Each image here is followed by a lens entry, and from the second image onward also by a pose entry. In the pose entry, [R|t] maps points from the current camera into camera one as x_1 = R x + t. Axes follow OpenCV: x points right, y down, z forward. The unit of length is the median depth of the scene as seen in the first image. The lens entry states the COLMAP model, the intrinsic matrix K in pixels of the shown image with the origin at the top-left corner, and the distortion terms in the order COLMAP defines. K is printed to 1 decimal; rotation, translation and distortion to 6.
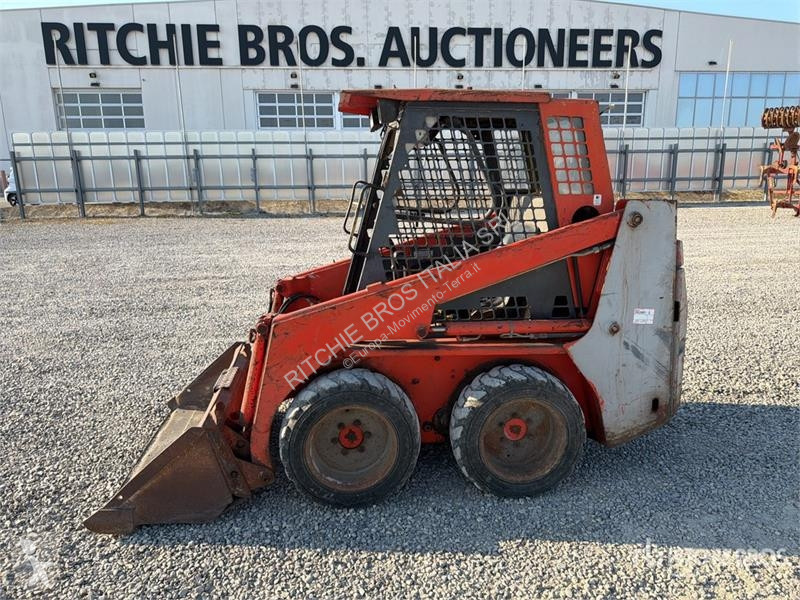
lens RADIAL K [[560.1, 0, 409.0], [0, 560.1, 295.8], [0, 0, 1]] dist [0.085665, -0.119921]
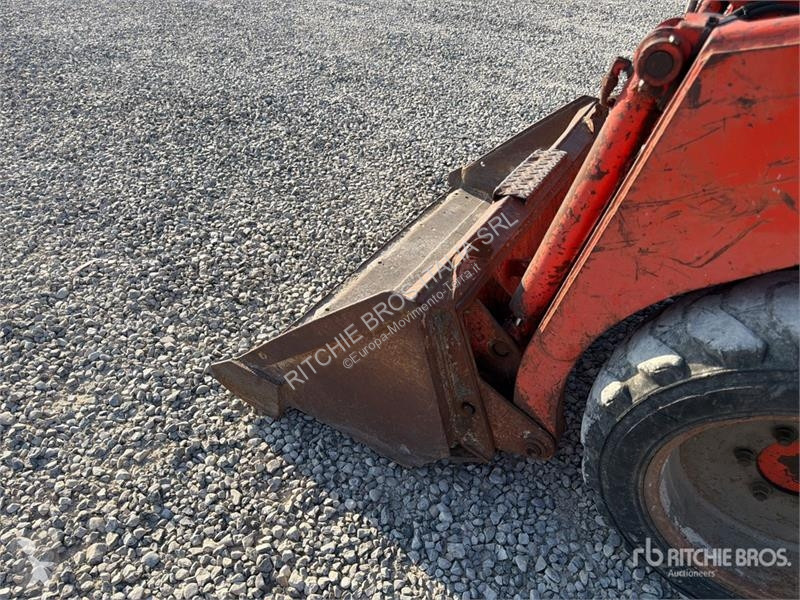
lens RADIAL K [[560.1, 0, 409.0], [0, 560.1, 295.8], [0, 0, 1]] dist [0.085665, -0.119921]
pose [[0.796110, 0.391047, -0.461834, -0.143040], [-0.168403, 0.876186, 0.451597, 0.040750], [0.581248, -0.281746, 0.763394, 0.532953]]
